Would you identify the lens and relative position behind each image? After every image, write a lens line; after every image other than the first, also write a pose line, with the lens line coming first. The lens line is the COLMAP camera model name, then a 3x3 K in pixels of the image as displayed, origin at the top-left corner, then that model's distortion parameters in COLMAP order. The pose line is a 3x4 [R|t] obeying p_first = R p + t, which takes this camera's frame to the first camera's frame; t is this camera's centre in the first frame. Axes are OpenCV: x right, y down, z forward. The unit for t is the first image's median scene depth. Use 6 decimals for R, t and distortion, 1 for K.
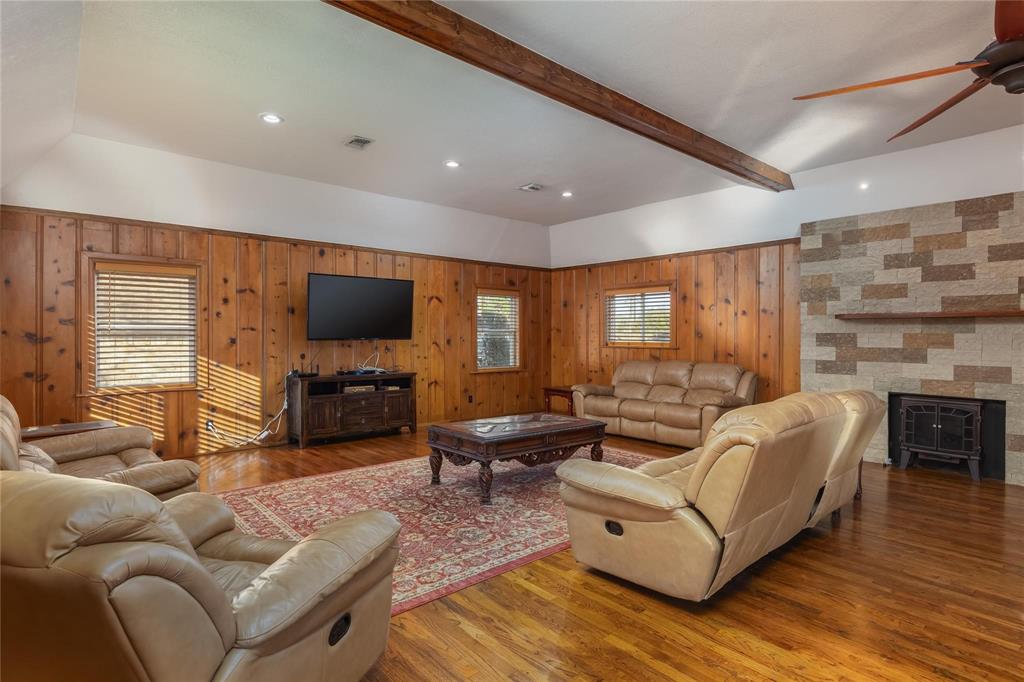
lens RADIAL K [[530.8, 0, 520.2], [0, 530.8, 341.8], [0, 0, 1]] dist [0.003270, 0.001409]
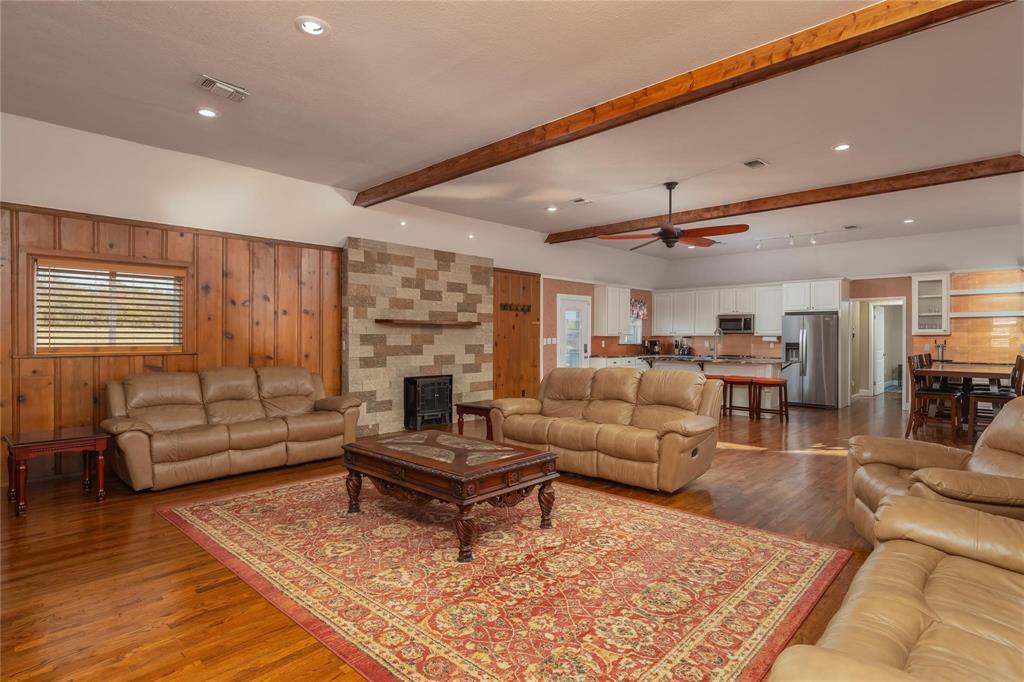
lens RADIAL K [[530.8, 0, 520.2], [0, 530.8, 341.8], [0, 0, 1]] dist [0.003270, 0.001409]
pose [[-0.100426, -0.012685, 0.994864, -0.602112], [0.011163, 0.999841, 0.013876, -0.011114], [-0.994882, 0.012499, -0.100269, 0.723145]]
